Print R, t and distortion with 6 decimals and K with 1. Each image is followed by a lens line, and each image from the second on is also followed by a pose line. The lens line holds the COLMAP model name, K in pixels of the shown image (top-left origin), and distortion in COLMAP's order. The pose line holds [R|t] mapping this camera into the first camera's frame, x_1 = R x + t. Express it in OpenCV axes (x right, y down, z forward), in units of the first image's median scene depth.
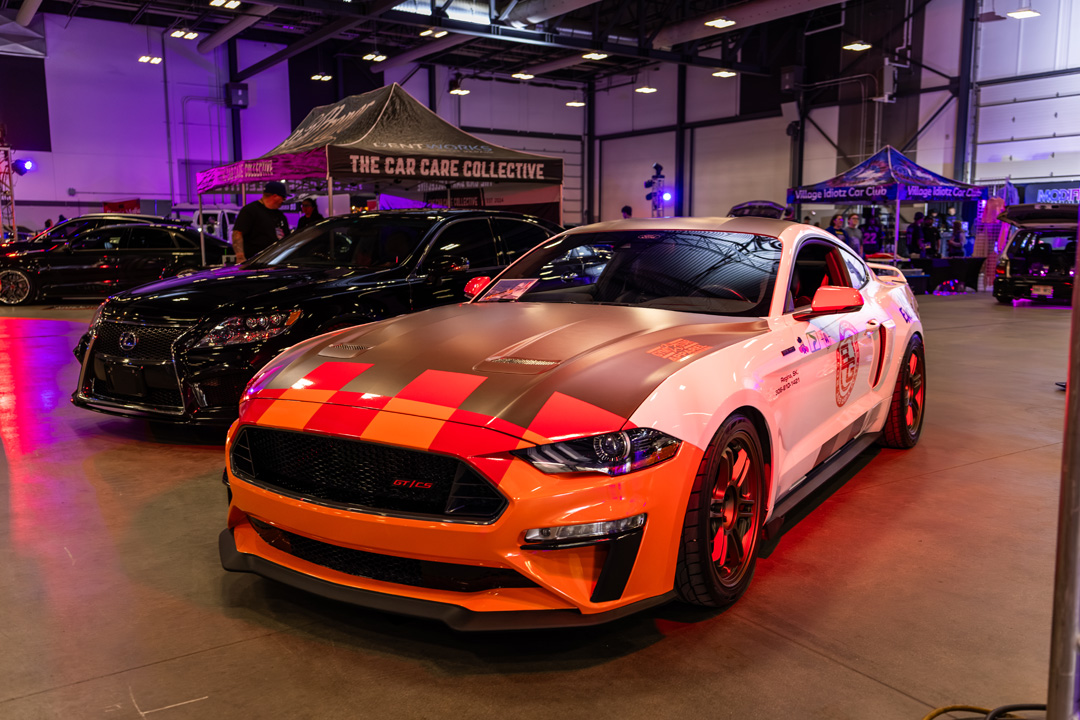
lens RADIAL K [[915.5, 0, 574.6], [0, 915.5, 361.4], [0, 0, 1]] dist [0.034437, -0.003425]
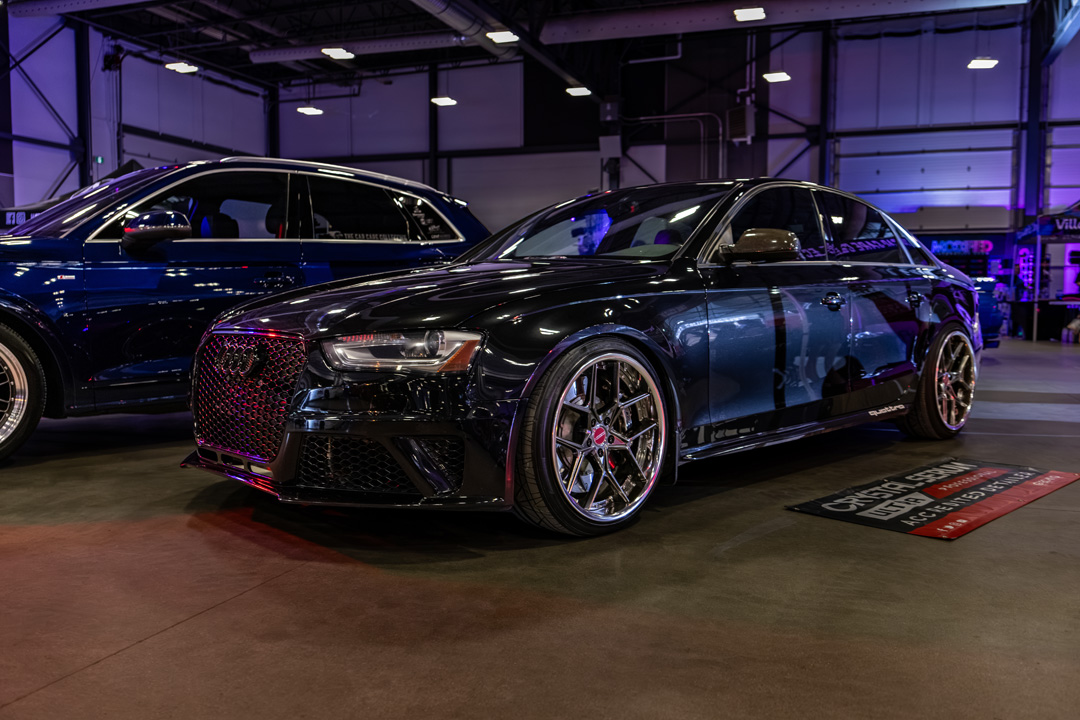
lens RADIAL K [[887.8, 0, 572.1], [0, 887.8, 359.1], [0, 0, 1]] dist [0.011102, -0.002500]
pose [[0.802734, -0.041387, 0.594899, -0.313470], [0.079730, 0.996081, -0.038288, -0.039187], [-0.590983, 0.078166, 0.802888, 0.357535]]
